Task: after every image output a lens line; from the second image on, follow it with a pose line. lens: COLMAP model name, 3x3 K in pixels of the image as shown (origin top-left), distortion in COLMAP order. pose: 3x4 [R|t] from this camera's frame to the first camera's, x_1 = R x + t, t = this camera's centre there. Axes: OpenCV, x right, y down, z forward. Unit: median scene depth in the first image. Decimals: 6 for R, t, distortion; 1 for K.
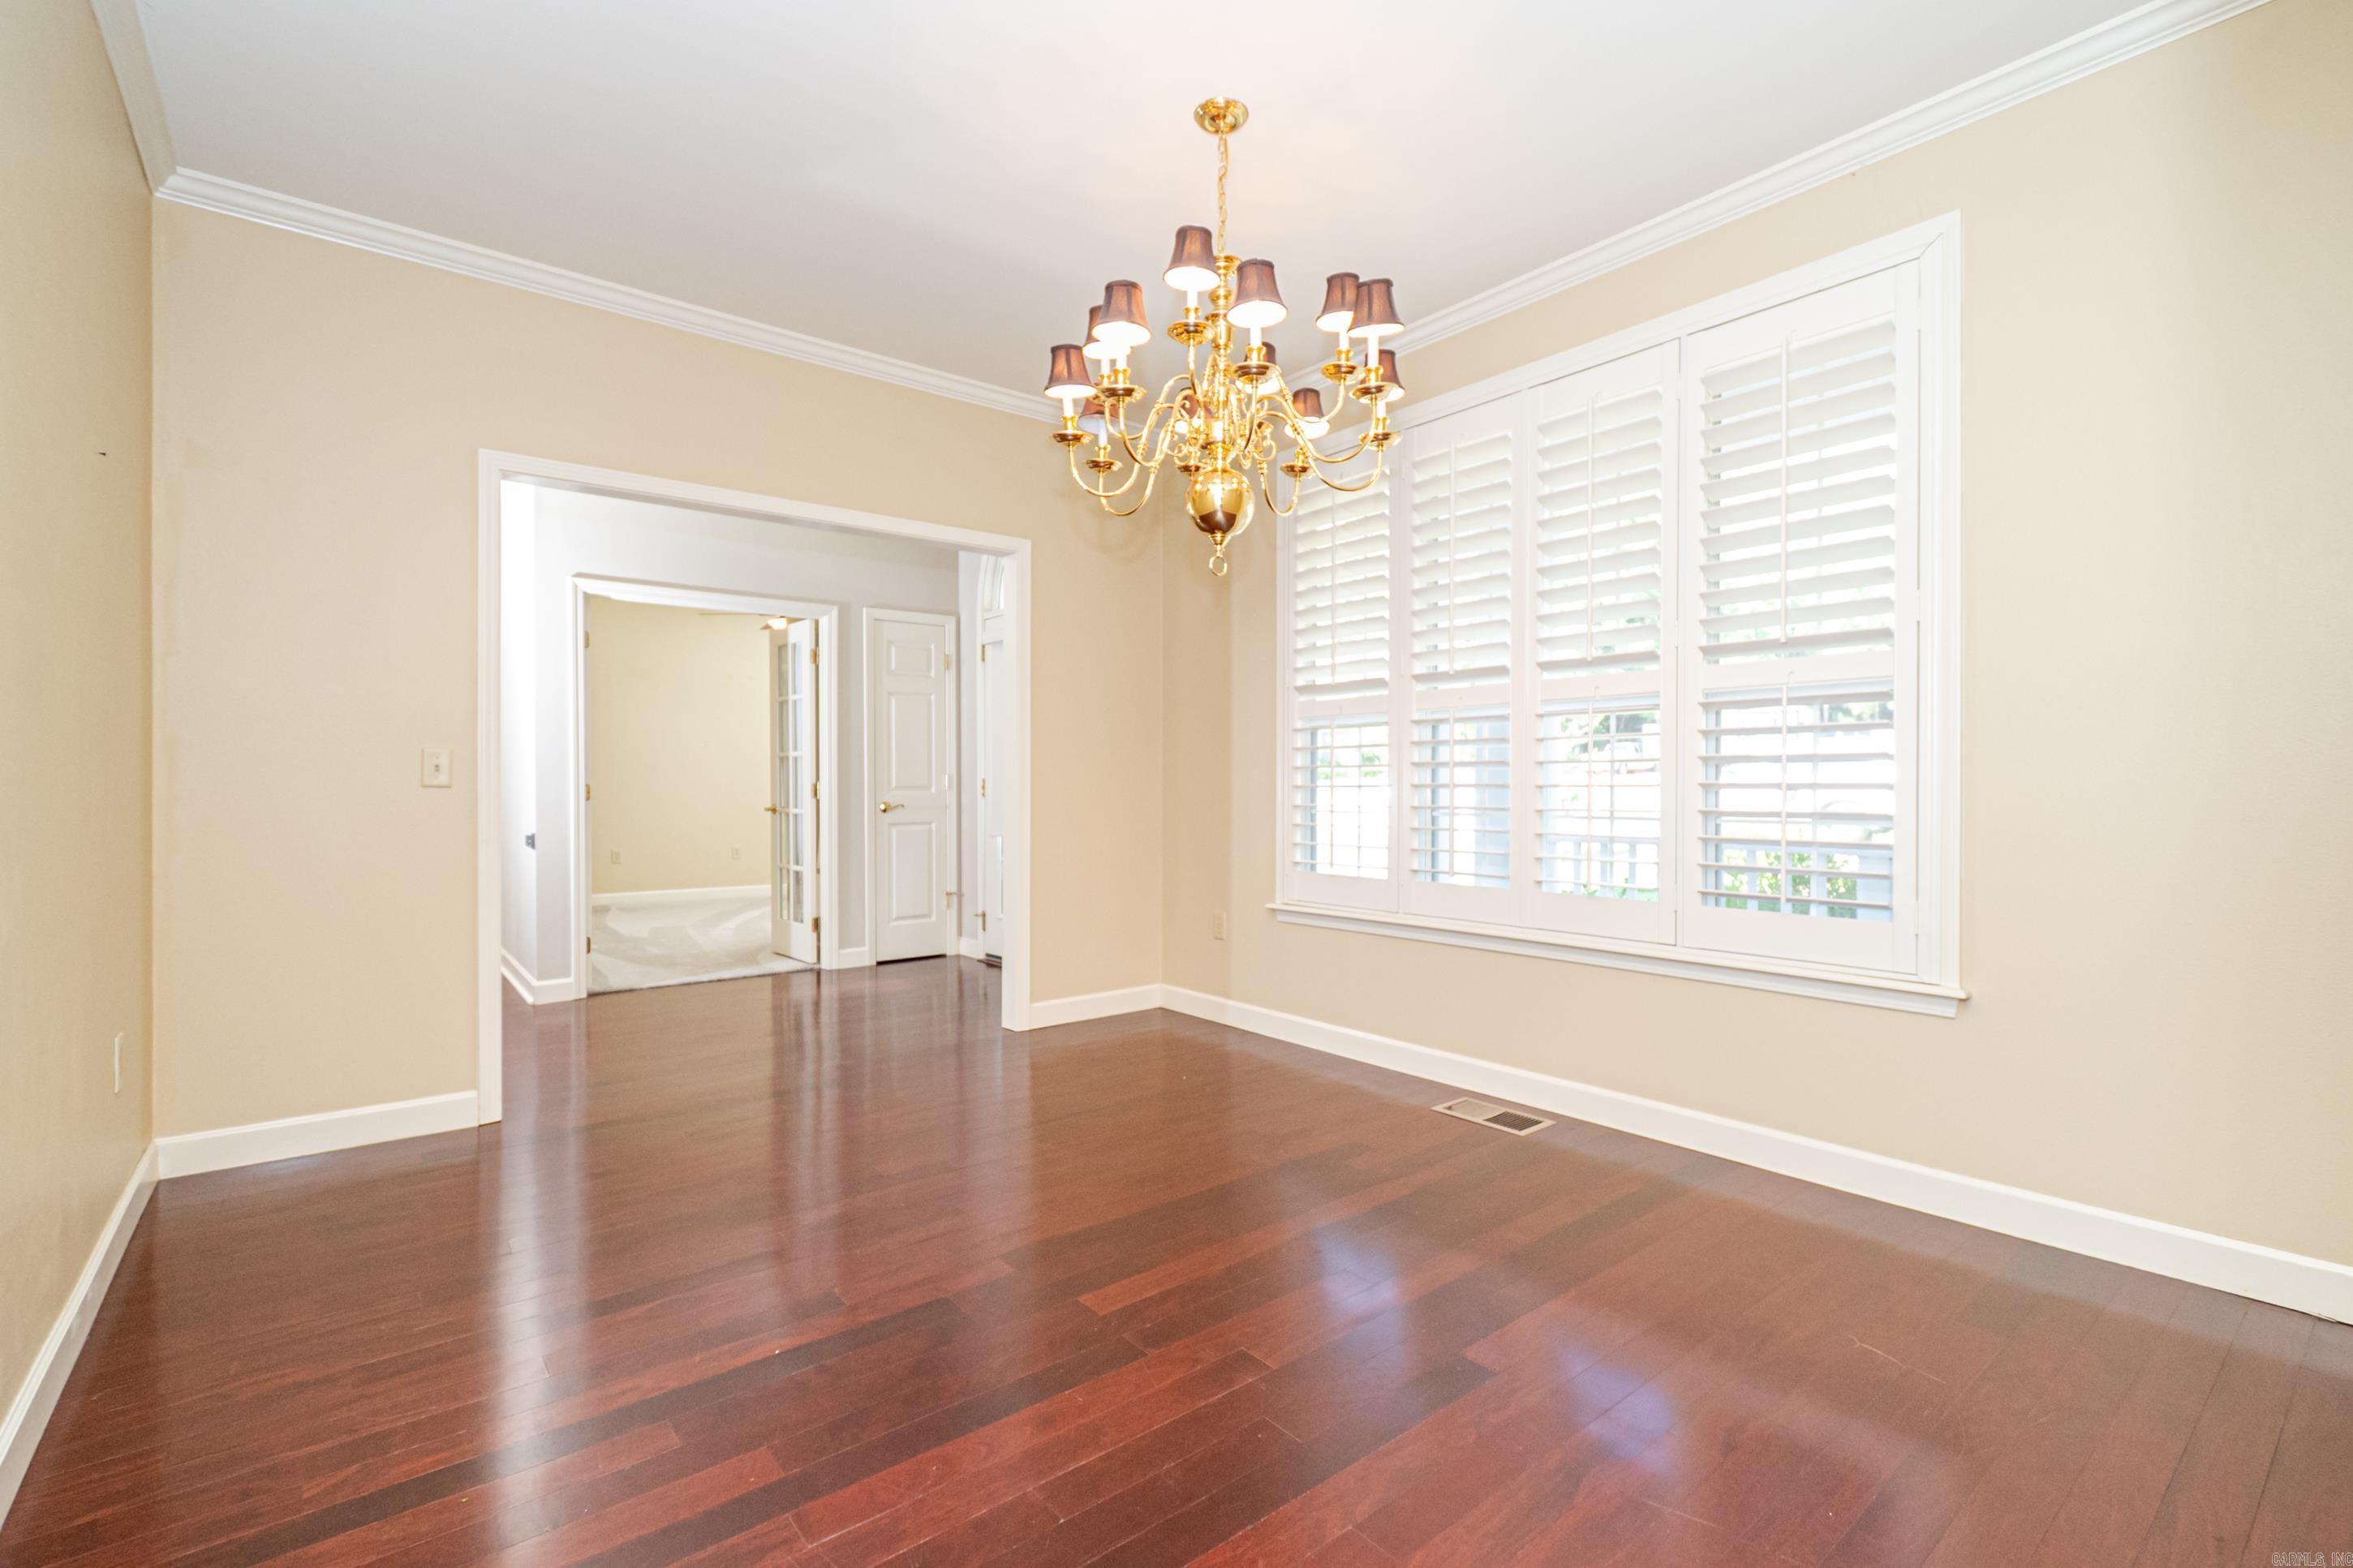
lens RADIAL K [[1045.5, 0, 1180.2], [0, 1045.5, 788.7], [0, 0, 1]] dist [0.012863, -0.007295]
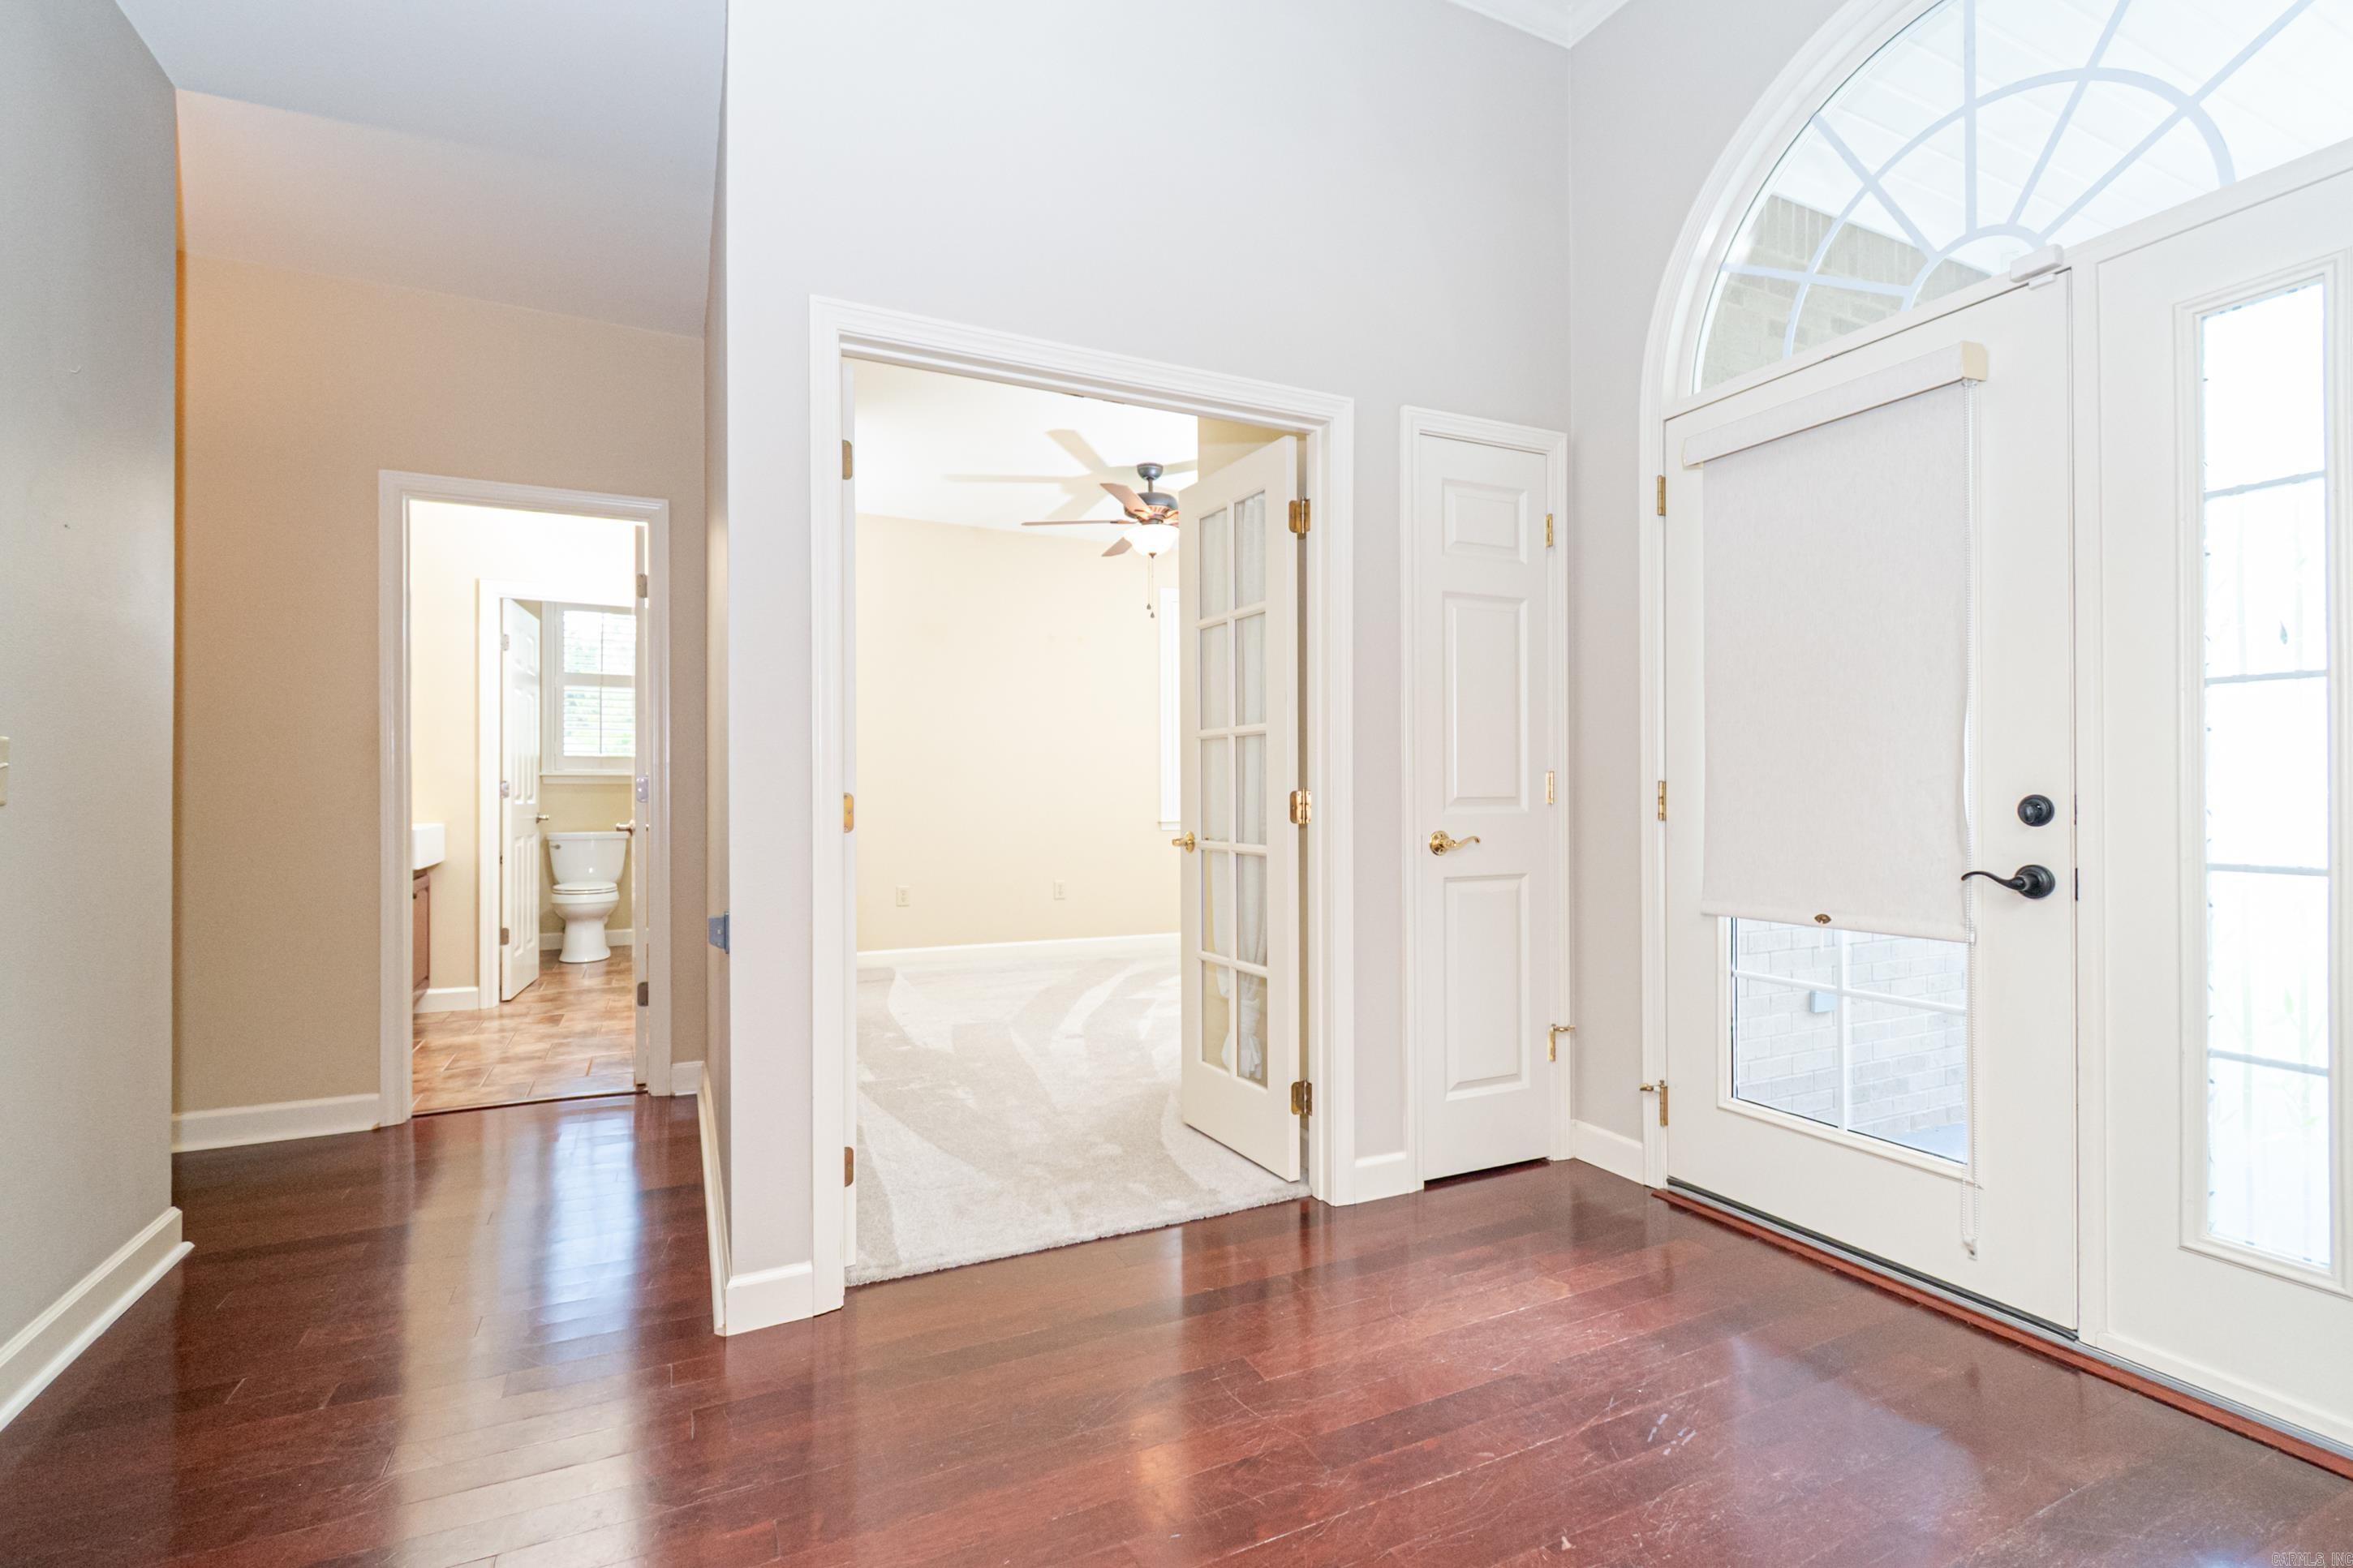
lens RADIAL K [[1045.5, 0, 1180.2], [0, 1045.5, 788.7], [0, 0, 1]] dist [0.012863, -0.007295]
pose [[0.973421, 0.001675, -0.229016, -0.284660], [-0.004127, 0.999939, -0.010228, -0.001372], [0.228985, 0.010901, 0.973369, 0.518535]]
